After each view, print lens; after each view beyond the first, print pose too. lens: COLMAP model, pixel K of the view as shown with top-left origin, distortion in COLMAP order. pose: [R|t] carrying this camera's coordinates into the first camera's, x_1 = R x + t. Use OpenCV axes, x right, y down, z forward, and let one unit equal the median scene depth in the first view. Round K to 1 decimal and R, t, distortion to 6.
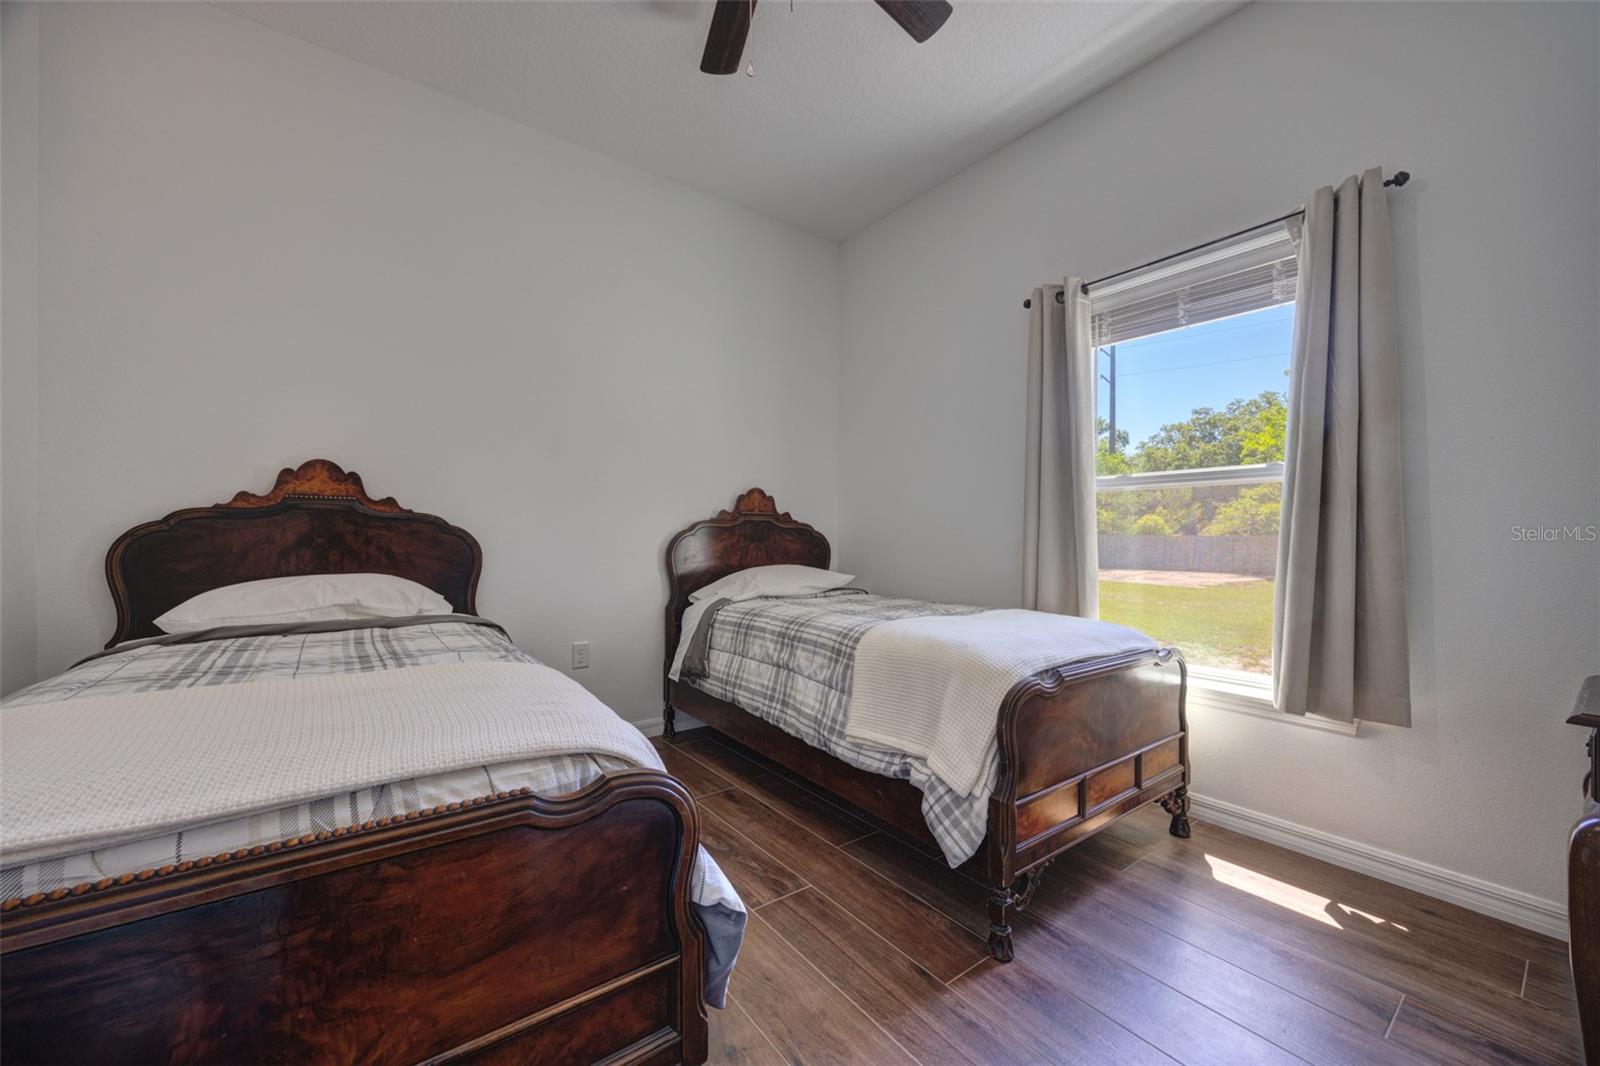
lens RADIAL K [[620.1, 0, 794.1], [0, 620.1, 540.1], [0, 0, 1]] dist [-0.001516, 0.000026]
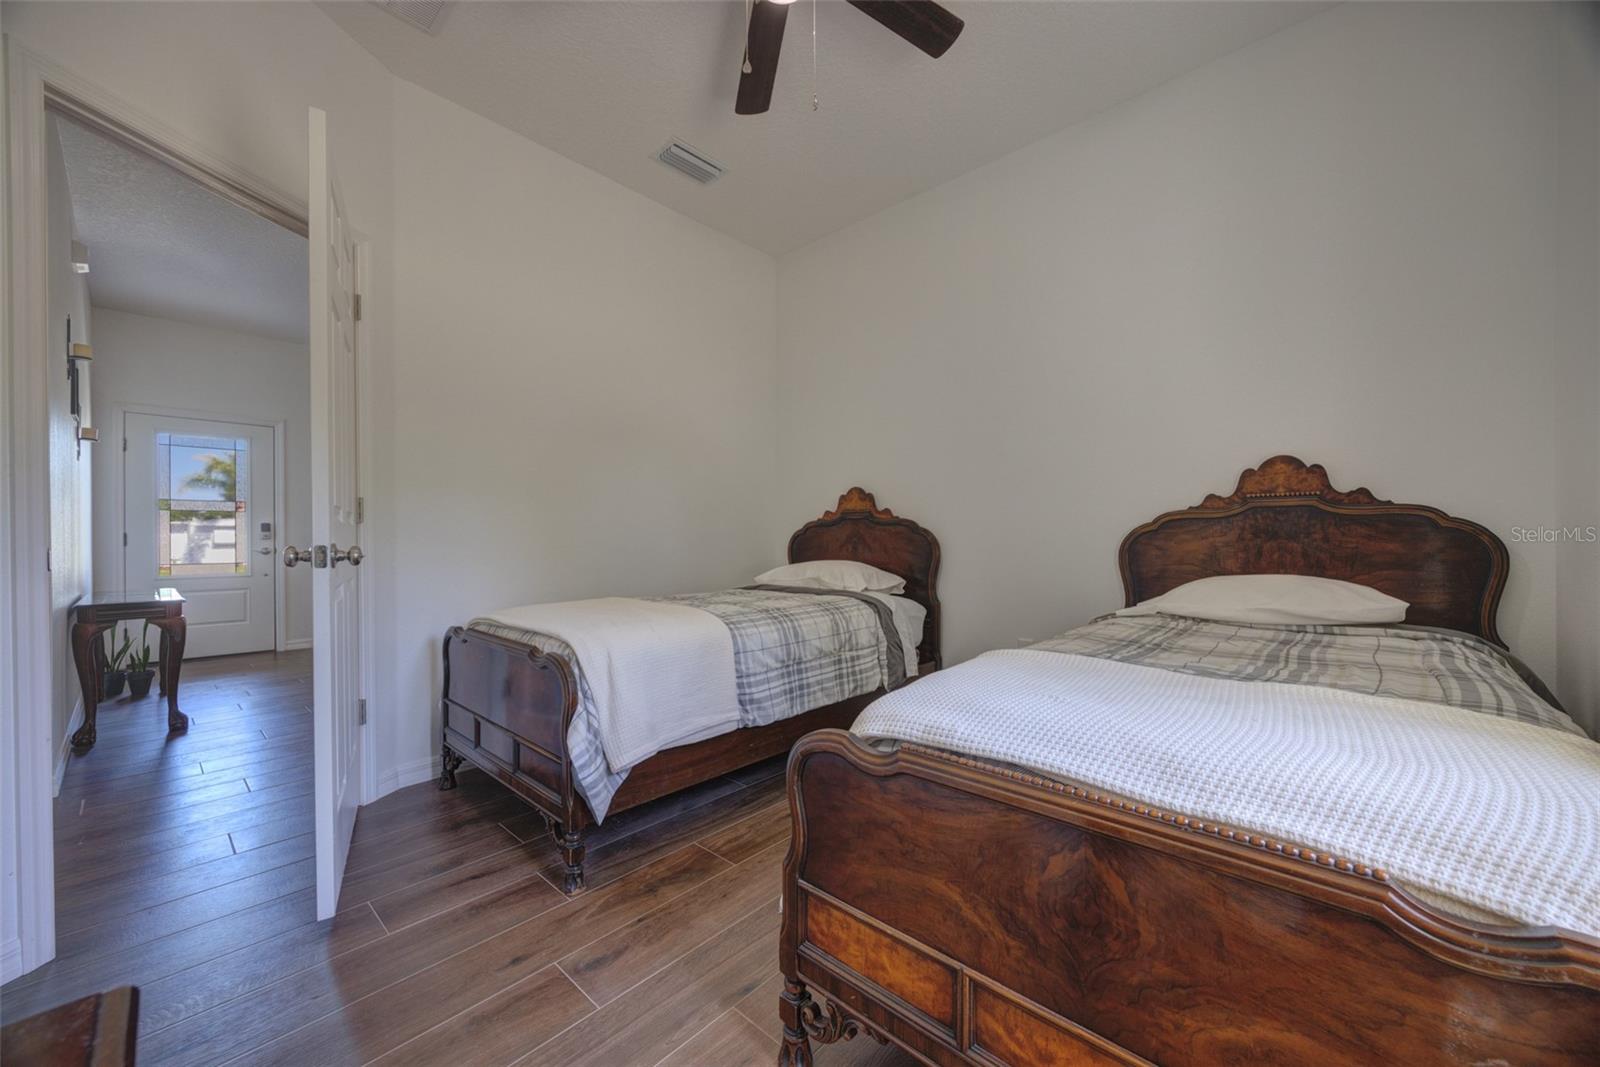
lens RADIAL K [[620.1, 0, 793.4], [0, 620.1, 535.4], [0, 0, 1]] dist [-0.001516, 0.000026]
pose [[0.160142, -0.007641, -0.987064, 0.508962], [0.005317, 0.999962, -0.006879, 0.001256], [0.987080, -0.004146, 0.160177, 0.397980]]
